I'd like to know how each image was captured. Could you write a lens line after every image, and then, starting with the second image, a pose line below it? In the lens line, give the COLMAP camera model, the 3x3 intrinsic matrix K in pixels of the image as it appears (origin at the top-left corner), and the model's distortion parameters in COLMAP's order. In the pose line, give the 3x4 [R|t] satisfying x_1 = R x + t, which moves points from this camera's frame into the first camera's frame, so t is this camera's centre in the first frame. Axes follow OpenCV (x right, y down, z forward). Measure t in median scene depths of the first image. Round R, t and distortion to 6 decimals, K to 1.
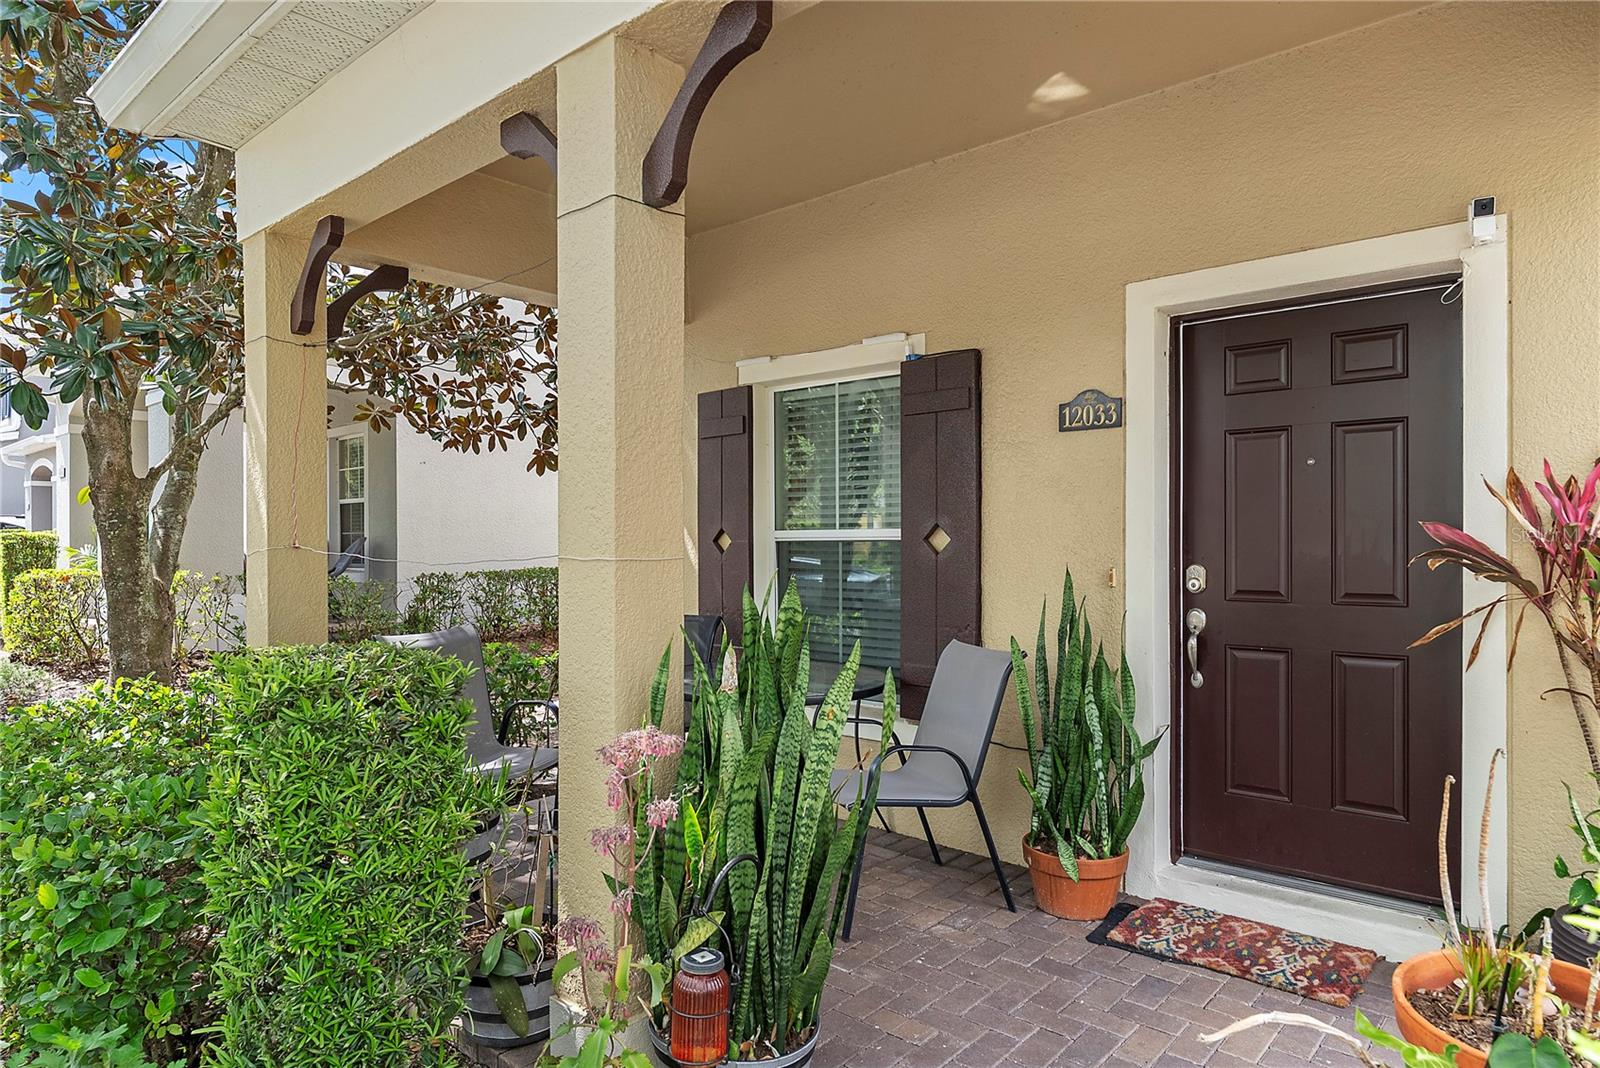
lens RADIAL K [[942.8, 0, 796.3], [0, 942.8, 543.1], [0, 0, 1]] dist [0.003995, -0.000274]
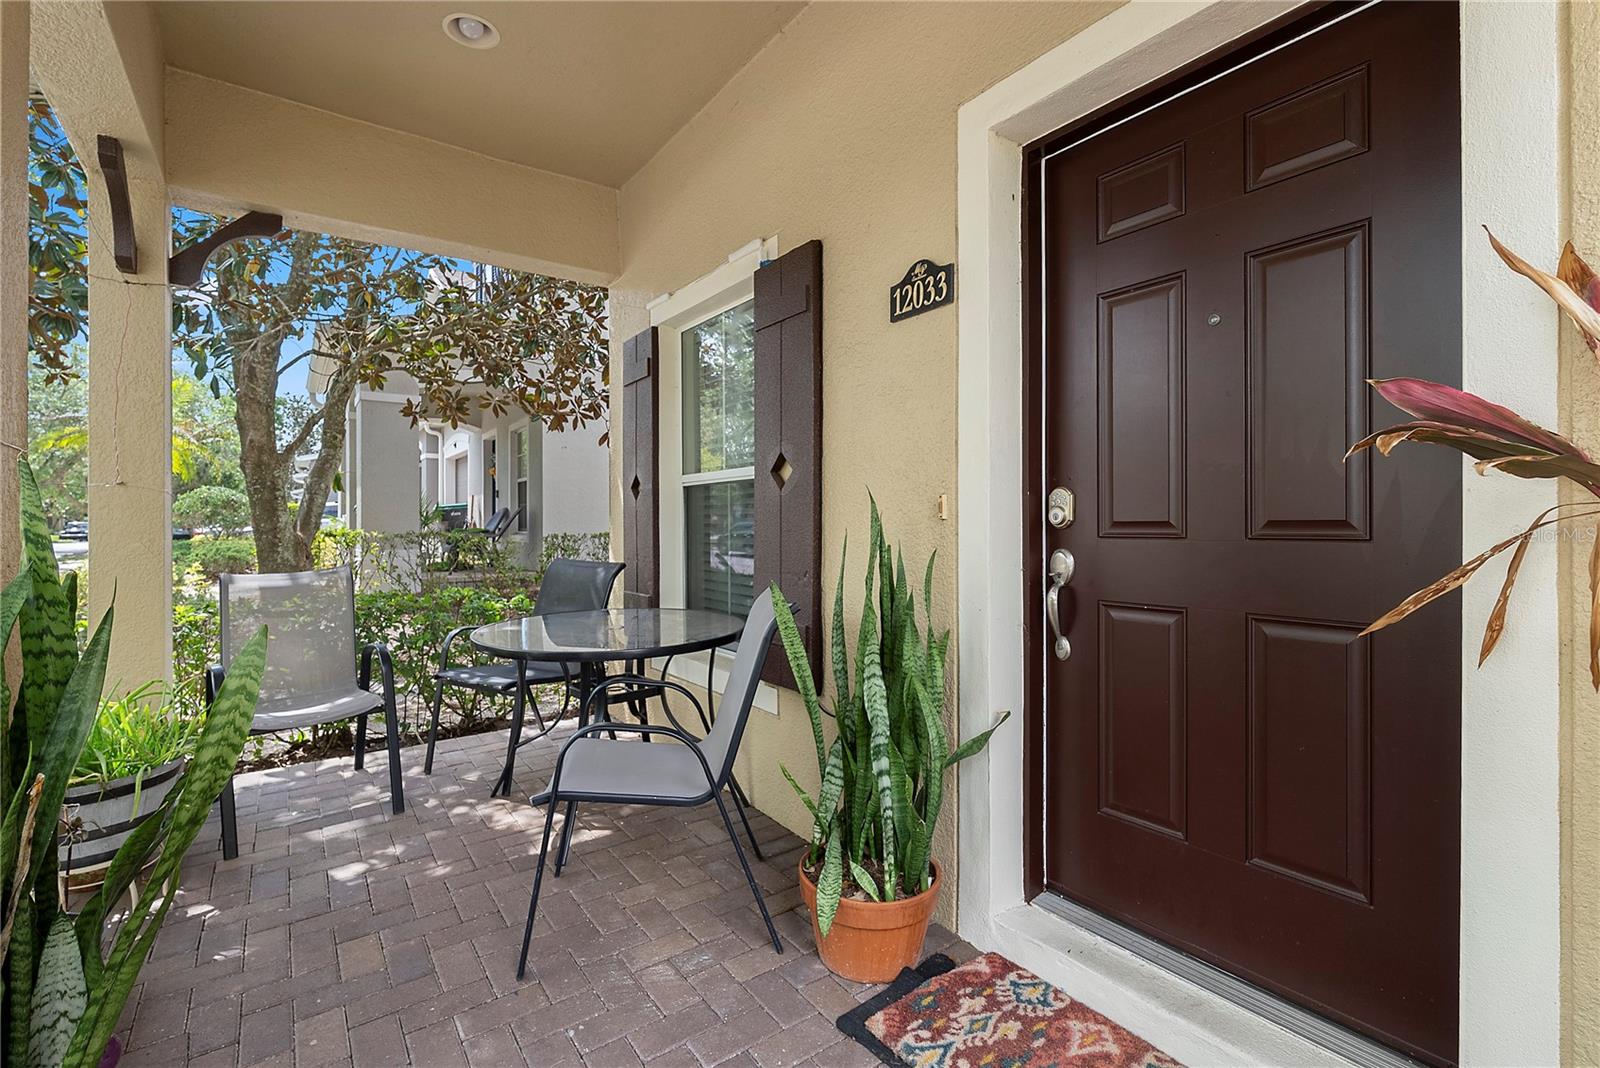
lens RADIAL K [[710.5, 0, 800.3], [0, 710.5, 523.1], [0, 0, 1]] dist [-0.001378, 0.000176]
pose [[0.976048, -0.002003, -0.217548, 0.348913], [0.002033, 0.999998, -0.000089, 0.049285], [0.217548, -0.000356, 0.976050, 0.431732]]
